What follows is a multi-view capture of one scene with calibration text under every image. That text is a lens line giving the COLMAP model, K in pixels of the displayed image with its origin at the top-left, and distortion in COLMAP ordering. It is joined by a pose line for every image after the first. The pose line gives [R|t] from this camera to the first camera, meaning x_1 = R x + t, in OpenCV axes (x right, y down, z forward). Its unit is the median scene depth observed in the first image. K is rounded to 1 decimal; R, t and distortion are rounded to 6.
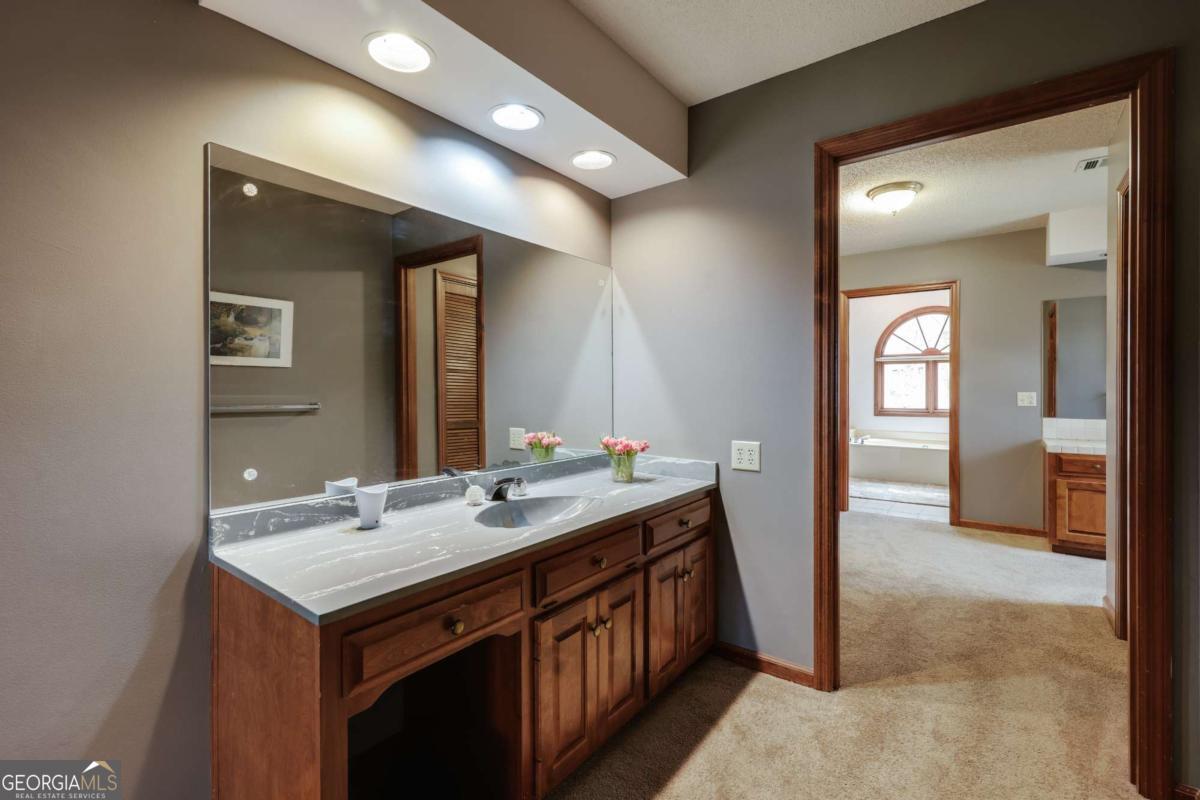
lens RADIAL K [[523.5, 0, 588.5], [0, 523.5, 389.1], [0, 0, 1]] dist [0.000572, 0.000082]
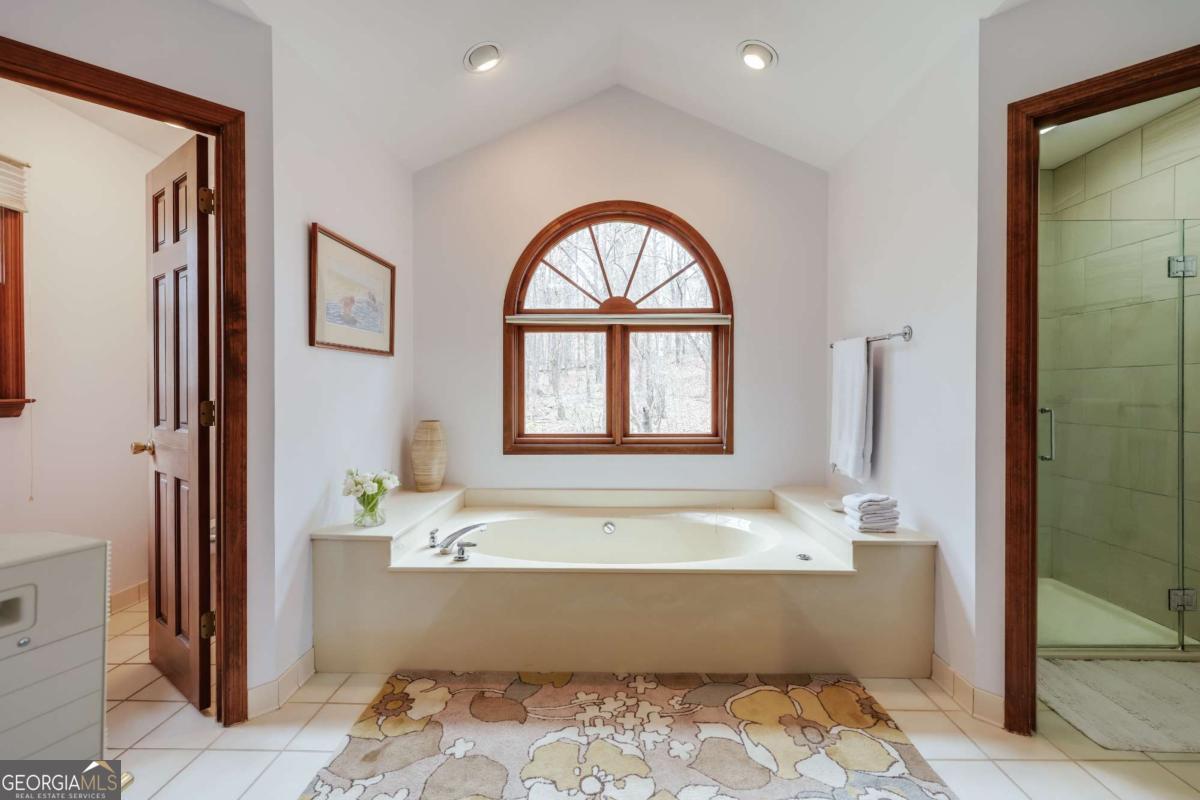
lens RADIAL K [[523.5, 0, 591.8], [0, 523.5, 394.2], [0, 0, 1]] dist [0.000572, 0.000082]
pose [[0.817958, -0.005428, 0.575253, 0.695706], [0.000509, 0.999962, 0.008712, -0.000395], [-0.575278, -0.006834, 0.817929, 1.185401]]
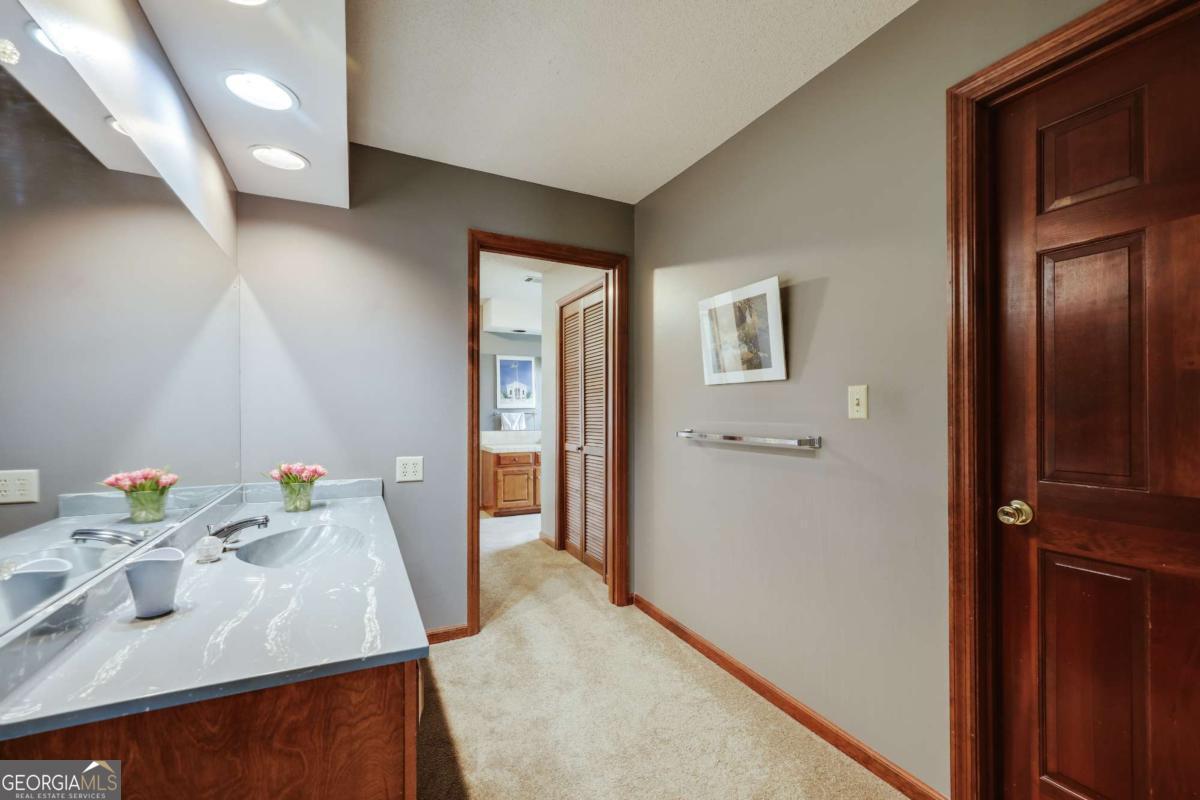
lens RADIAL K [[504.4, 0, 592.6], [0, 504.4, 407.3], [0, 0, 1]] dist [-0.005375, 0.001497]
pose [[0.438721, 0.012095, 0.898542, -0.296633], [-0.007727, 0.999923, -0.009686, -0.001972], [-0.898590, -0.002694, 0.438781, 0.075262]]
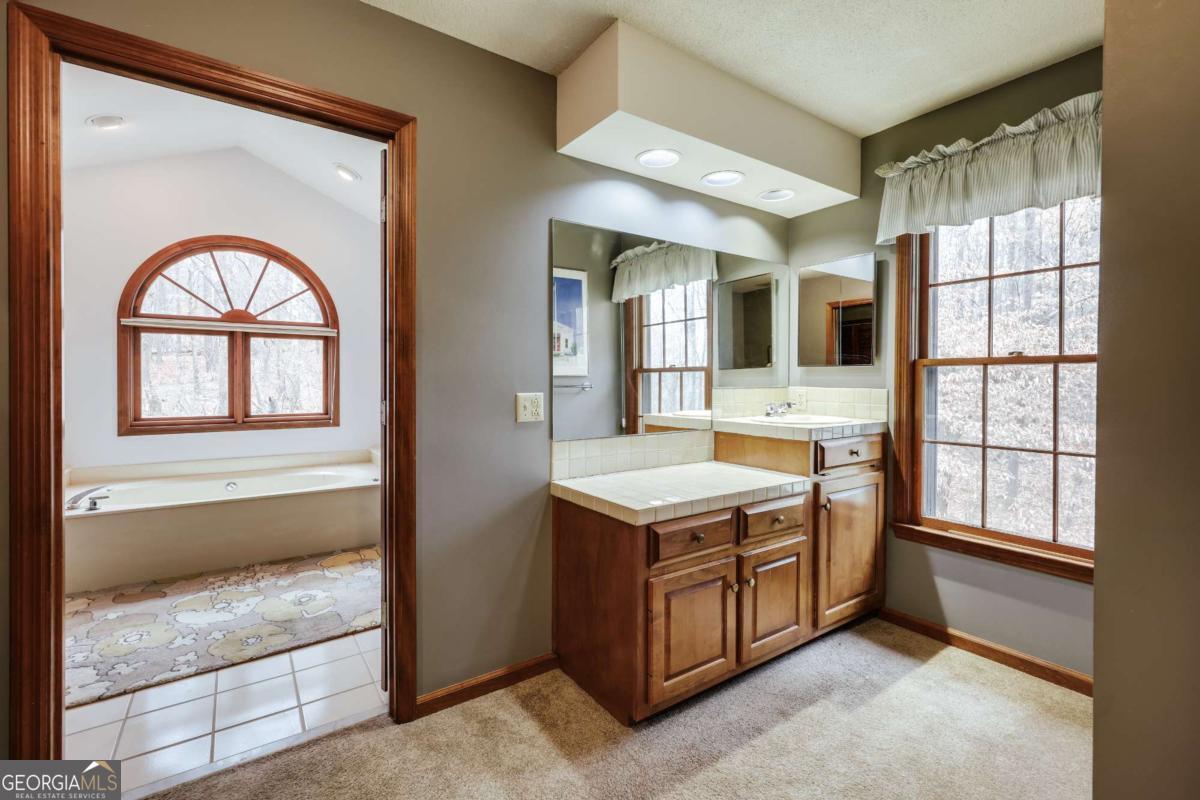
lens RADIAL K [[523.5, 0, 629.5], [0, 523.5, 384.7], [0, 0, 1]] dist [0.000572, 0.000082]
pose [[0.265081, -0.008076, 0.964192, 0.386286], [-0.003552, 0.999950, 0.009352, -0.006136], [-0.964220, -0.005904, 0.265039, 0.788251]]
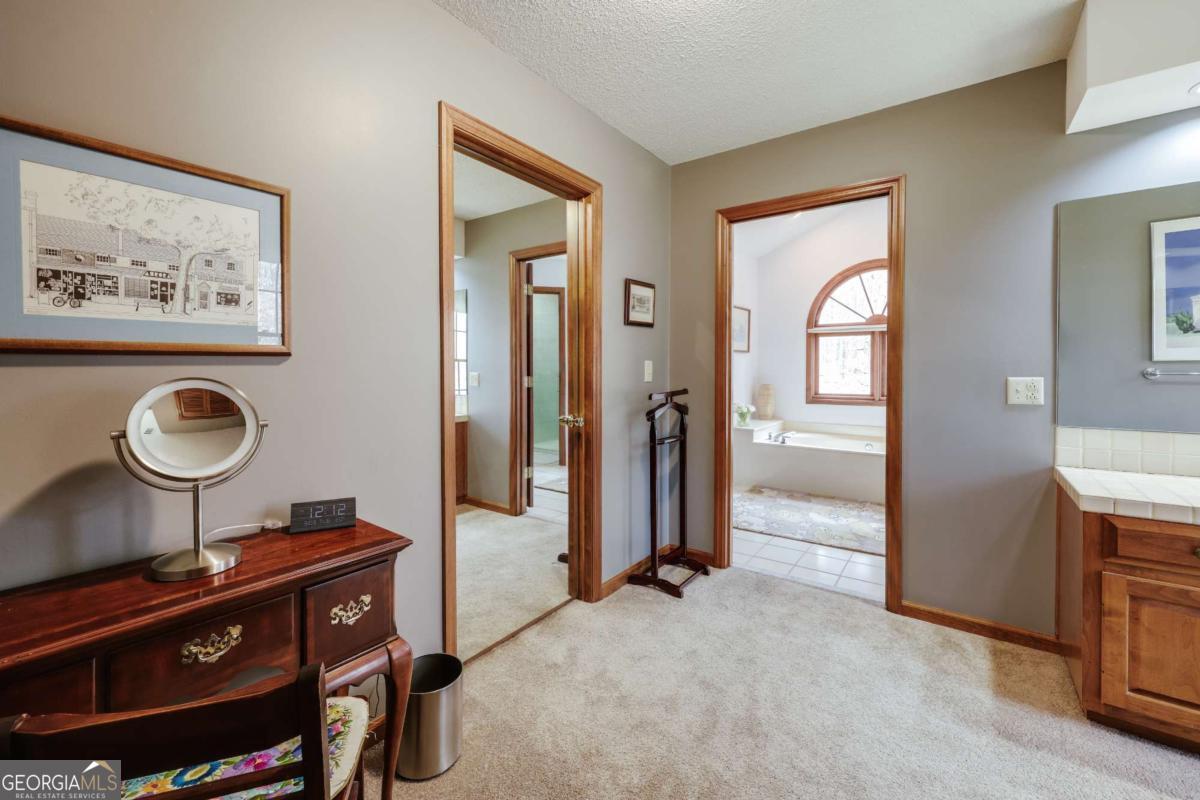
lens RADIAL K [[504.4, 0, 588.9], [0, 504.4, 374.8], [0, 0, 1]] dist [-0.005375, 0.001497]
pose [[0.999467, -0.002786, 0.032518, 0.385621], [0.002364, 0.999913, 0.013005, -0.003653], [-0.032552, -0.012921, 0.999387, 0.514626]]
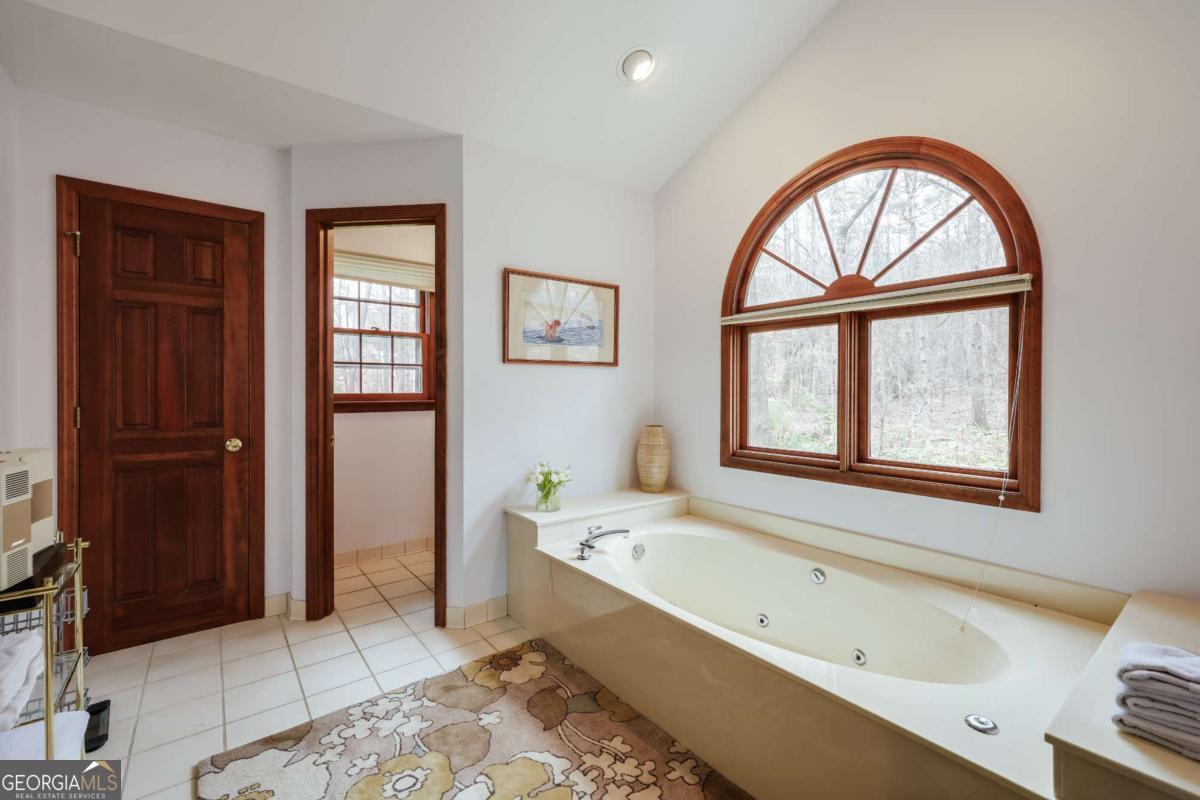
lens RADIAL K [[504.4, 0, 622.8], [0, 504.4, 396.5], [0, 0, 1]] dist [-0.005375, 0.001497]
pose [[0.963246, 0.005029, -0.268574, 1.101227], [-0.002596, 0.999952, 0.009412, -0.007425], [0.268609, -0.008369, 0.963213, 1.186362]]
